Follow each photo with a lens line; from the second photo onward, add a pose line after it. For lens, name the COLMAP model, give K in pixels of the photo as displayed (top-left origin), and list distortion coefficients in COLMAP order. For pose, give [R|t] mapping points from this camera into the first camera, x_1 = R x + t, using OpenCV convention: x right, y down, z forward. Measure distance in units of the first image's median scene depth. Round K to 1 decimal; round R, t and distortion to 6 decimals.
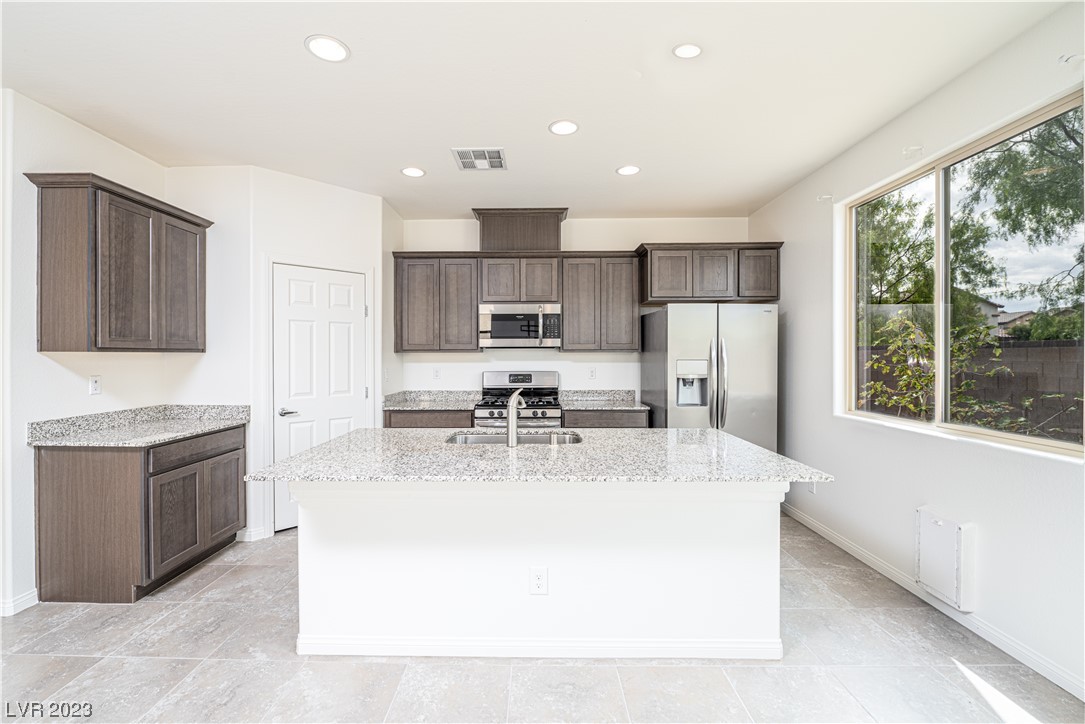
lens RADIAL K [[453.5, 0, 529.4], [0, 453.5, 357.3], [0, 0, 1]] dist [-0.007959, -0.000301]
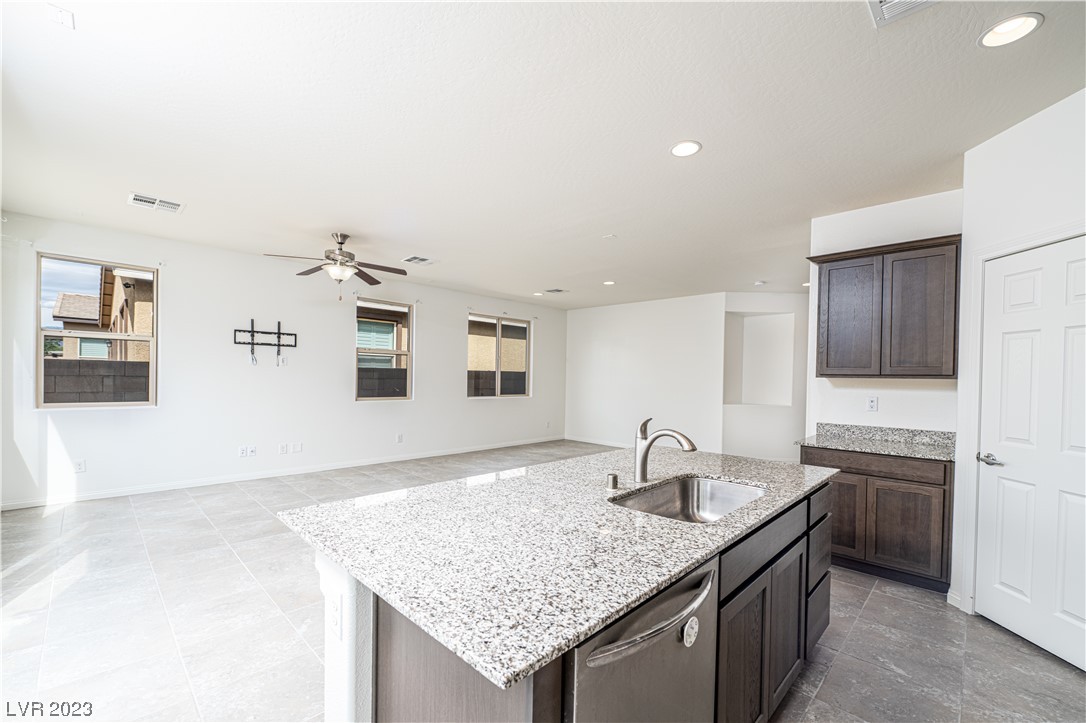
lens RADIAL K [[449.3, 0, 561.5], [0, 449.3, 382.4], [0, 0, 1]] dist [-0.001292, -0.000048]
pose [[-0.673776, -0.002425, -0.738932, 0.394909], [-0.018977, 0.999722, 0.014023, -0.000612], [0.738692, 0.023471, -0.673634, 0.830632]]
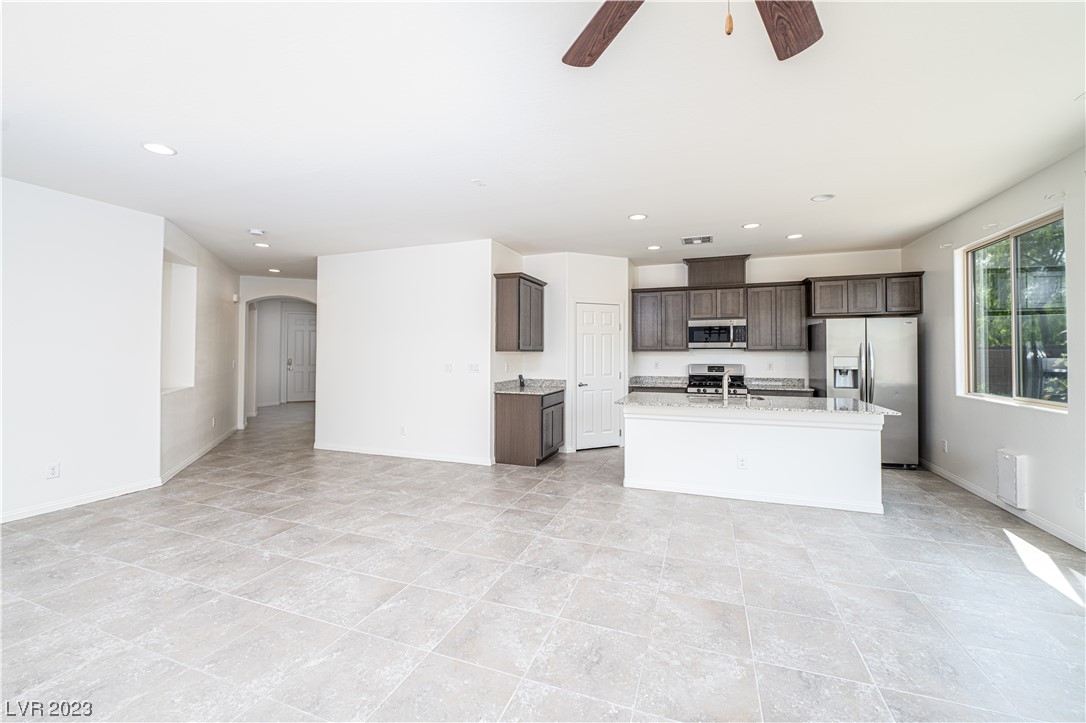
lens RADIAL K [[438.1, 0, 541.6], [0, 438.1, 346.5], [0, 0, 1]] dist [-0.006174, -0.000347]
pose [[0.942114, -0.003228, -0.335278, -0.086016], [-0.003012, 0.999832, -0.018089, 0.000642], [0.335280, 0.018052, 0.941946, -0.605883]]
